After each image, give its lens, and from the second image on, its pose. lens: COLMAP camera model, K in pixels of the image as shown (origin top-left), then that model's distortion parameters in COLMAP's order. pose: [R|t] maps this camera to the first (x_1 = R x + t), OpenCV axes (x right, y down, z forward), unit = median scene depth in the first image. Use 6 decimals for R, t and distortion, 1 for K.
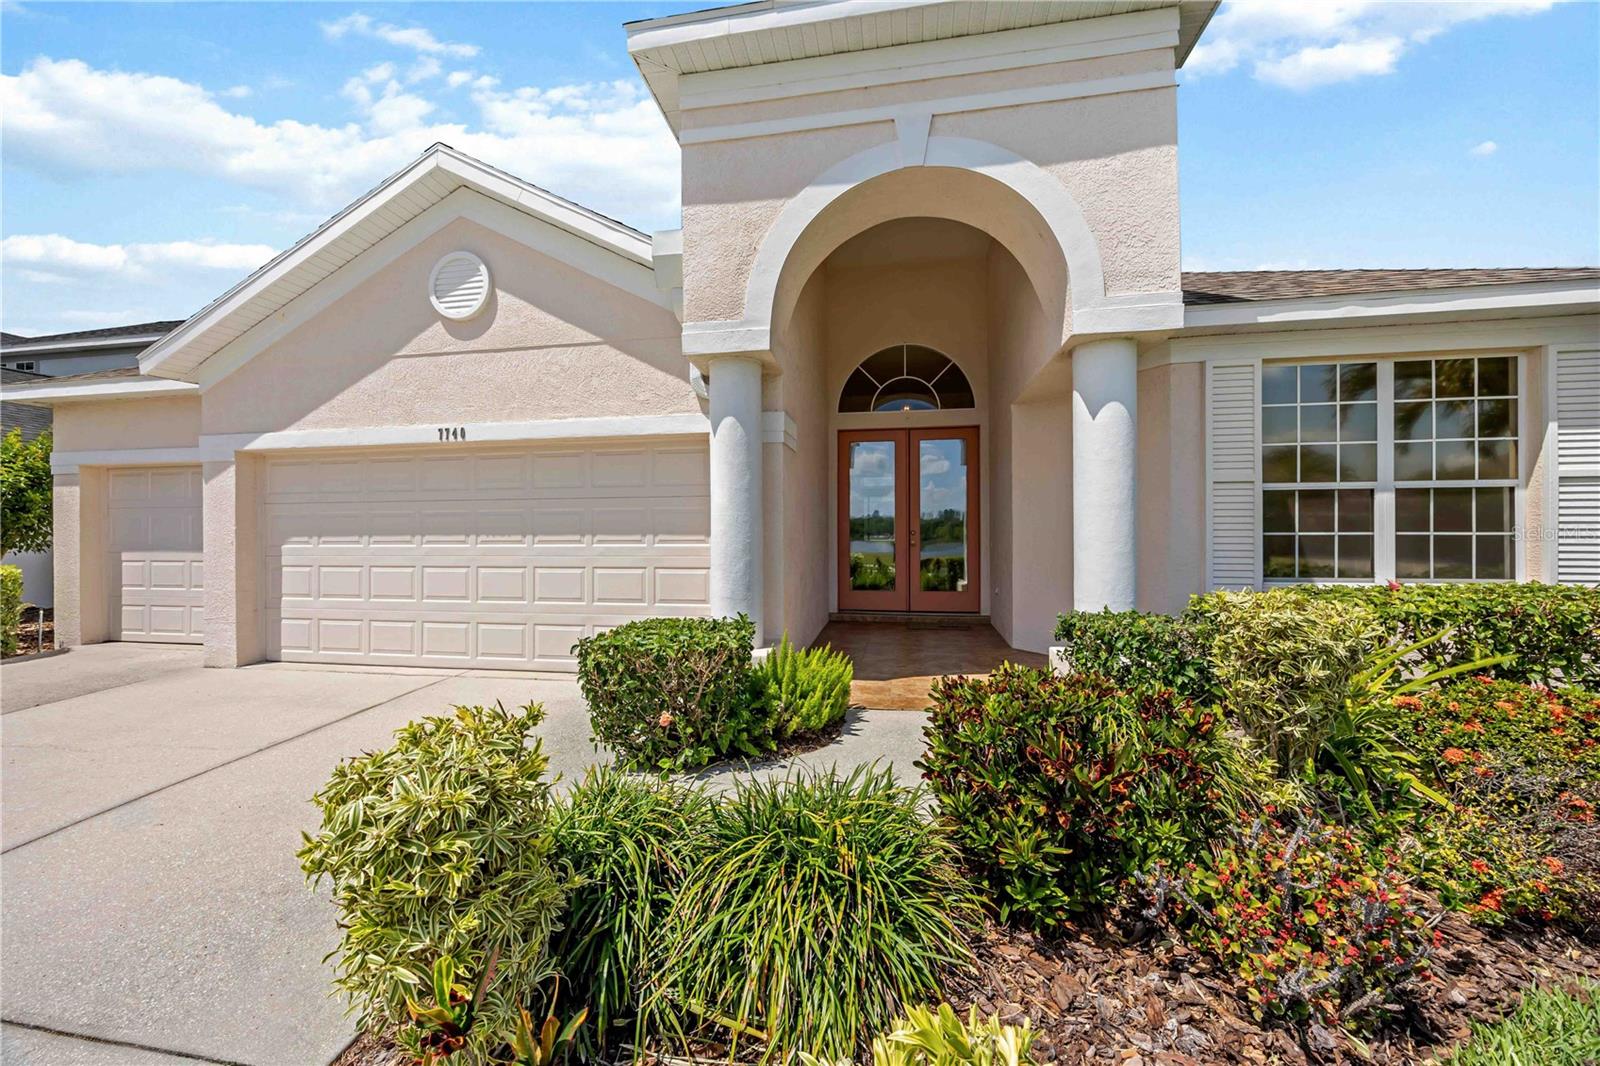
lens RADIAL K [[610.2, 0, 795.6], [0, 610.2, 530.8], [0, 0, 1]] dist [-0.003316, -0.000005]
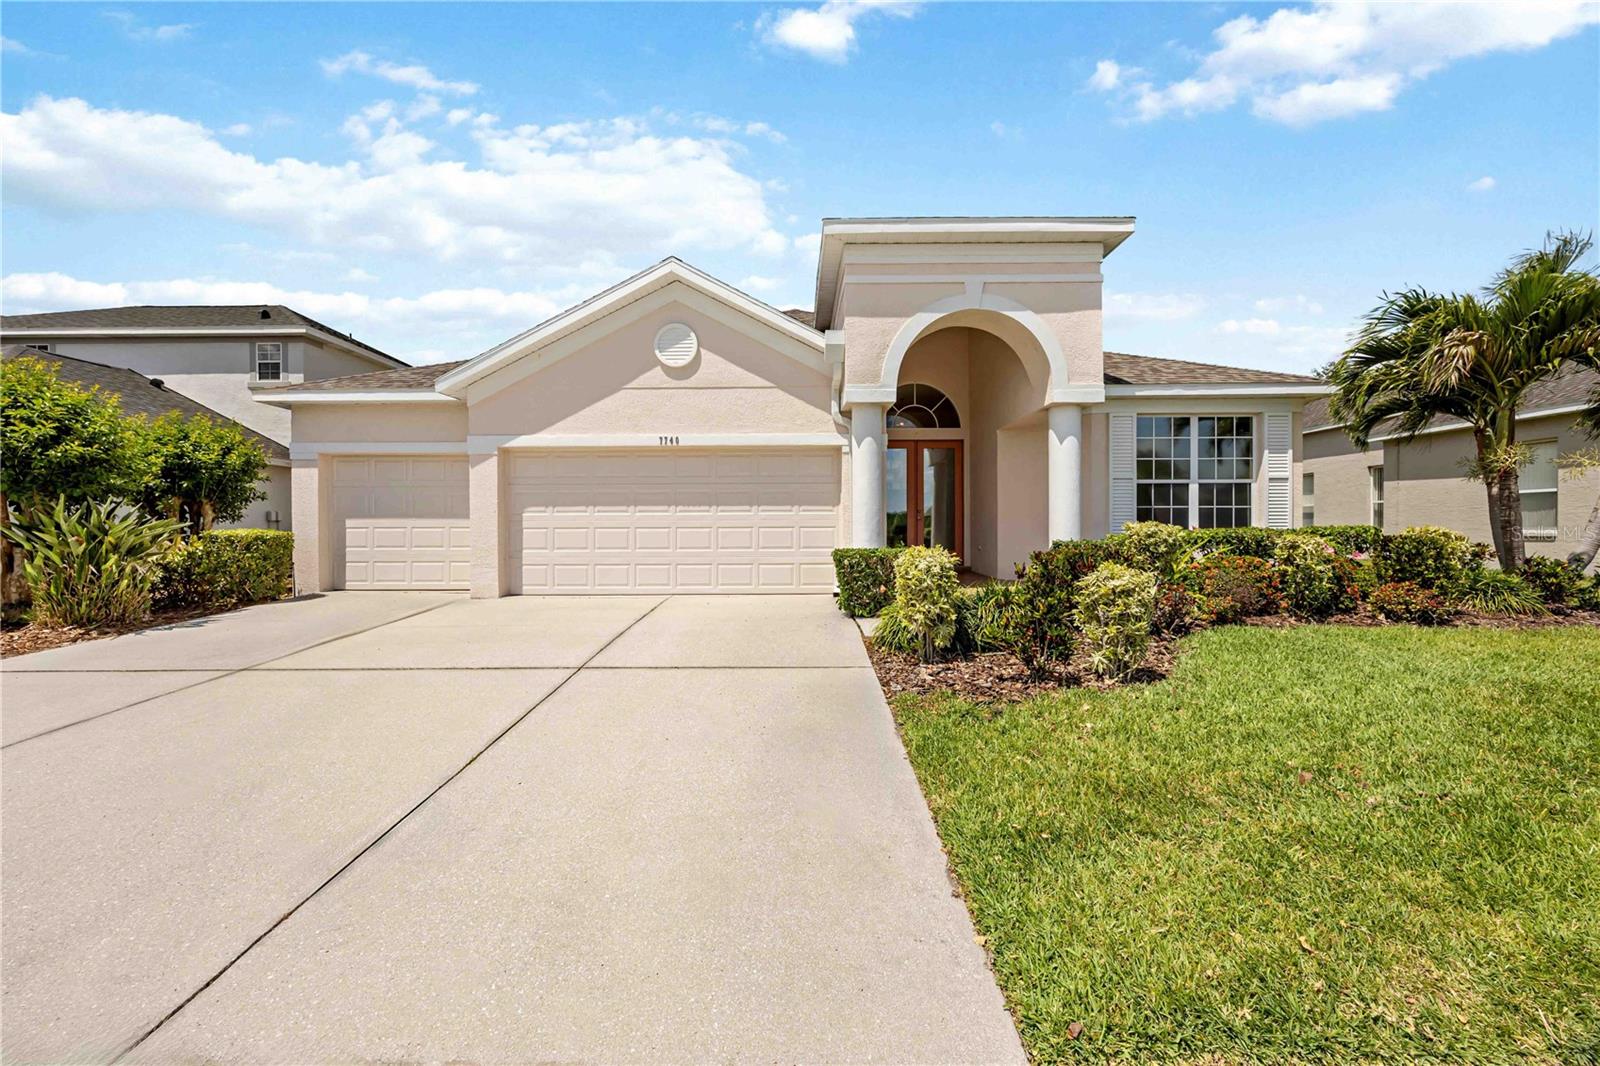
lens RADIAL K [[609.0, 0, 801.5], [0, 609.0, 523.6], [0, 0, 1]] dist [-0.000843, -0.000152]
pose [[0.984905, 0.002656, 0.173077, -0.528030], [-0.001982, 0.999990, -0.004069, 0.062041], [-0.173086, 0.003665, 0.984900, -0.613926]]
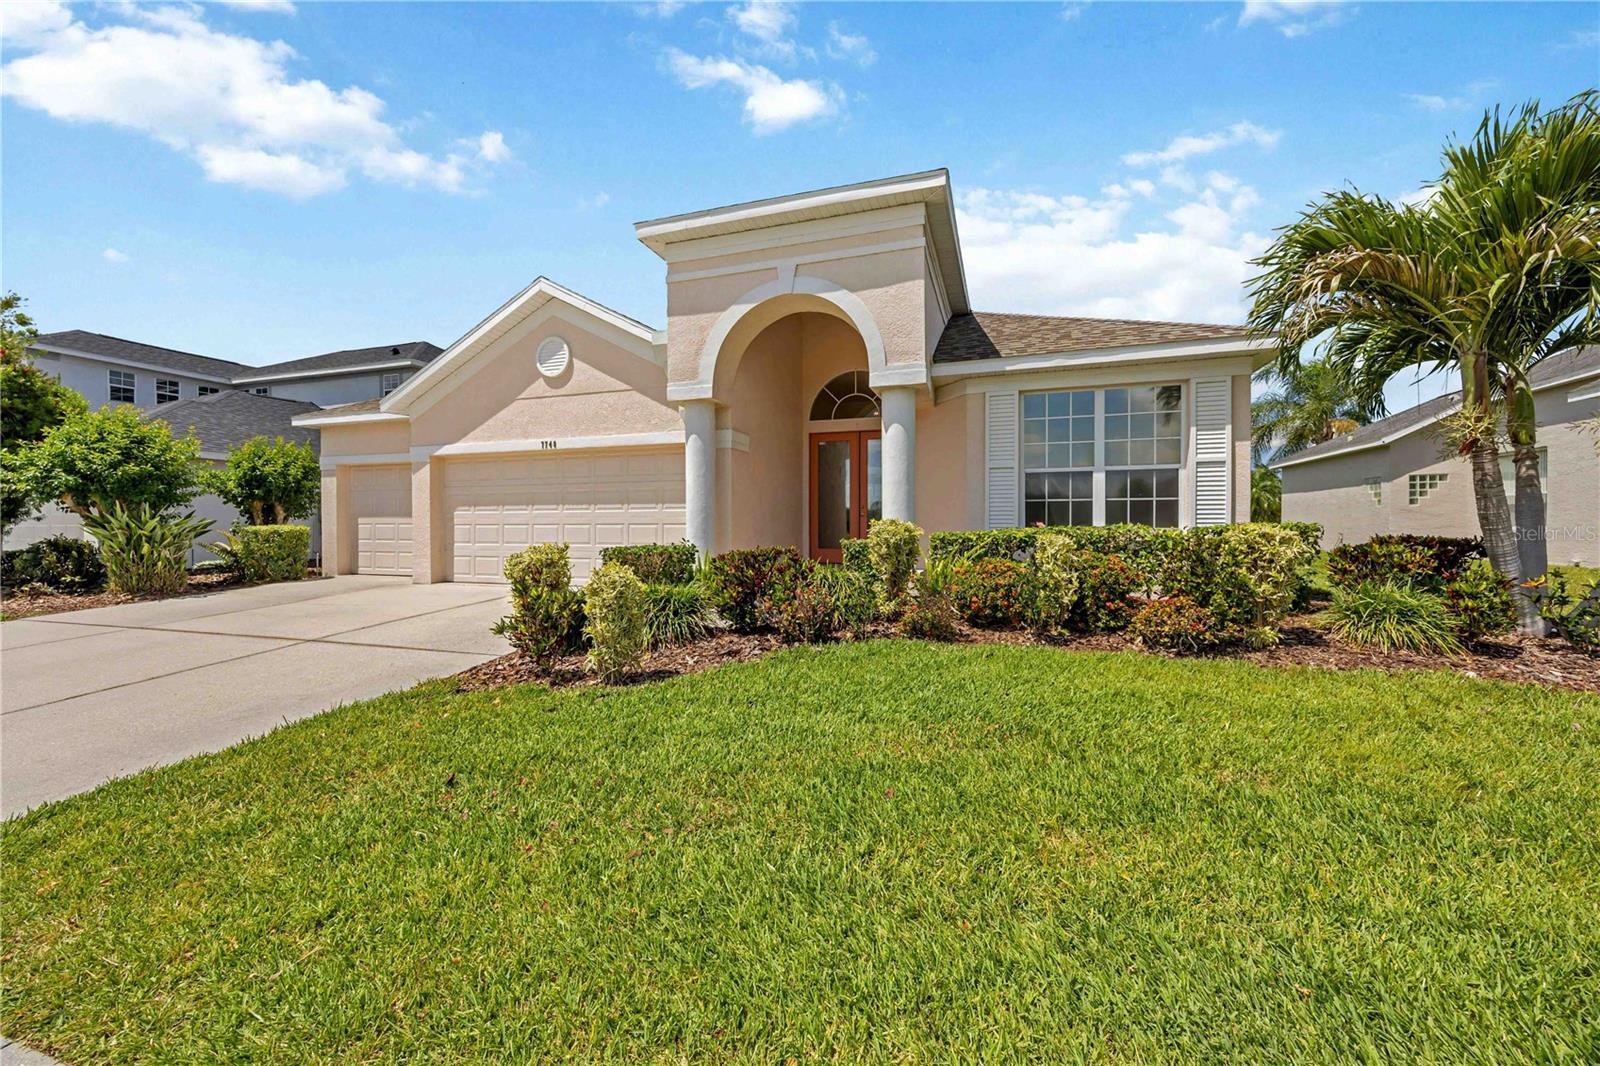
lens RADIAL K [[629.8, 0, 794.5], [0, 629.8, 524.9], [0, 0, 1]] dist [0.013748, 0.000040]
pose [[0.987922, 0.003061, -0.154924, 0.405223], [-0.001998, 0.999973, 0.007019, 0.053456], [0.154941, -0.006624, 0.987902, -0.665438]]
